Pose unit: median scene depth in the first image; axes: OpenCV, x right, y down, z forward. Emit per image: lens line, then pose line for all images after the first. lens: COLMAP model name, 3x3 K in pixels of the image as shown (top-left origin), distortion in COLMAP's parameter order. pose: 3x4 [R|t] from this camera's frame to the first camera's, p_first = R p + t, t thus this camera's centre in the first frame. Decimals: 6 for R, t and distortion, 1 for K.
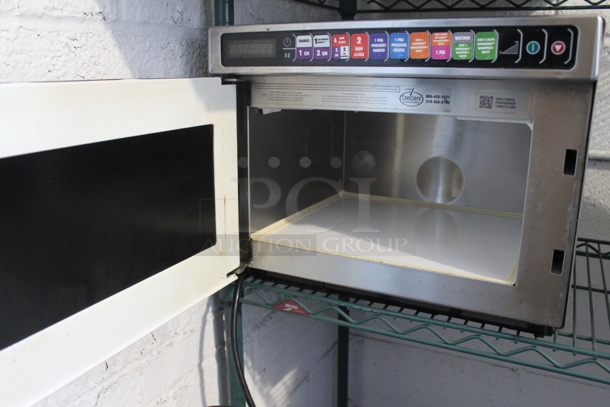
lens RADIAL K [[530.4, 0, 305.0], [0, 530.4, 203.5], [0, 0, 1]] dist [-0.149077, 0.118065]
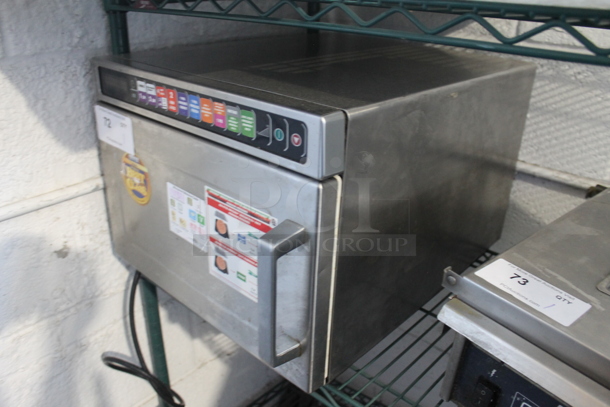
lens RADIAL K [[509.7, 0, 305.0], [0, 509.7, 203.5], [0, 0, 1]] dist [-0.180616, 0.163716]
pose [[0.965151, 0.129609, -0.227345, 0.618364], [-0.084483, 0.976541, 0.198064, -0.313955], [0.247683, -0.171955, 0.953459, 0.045146]]
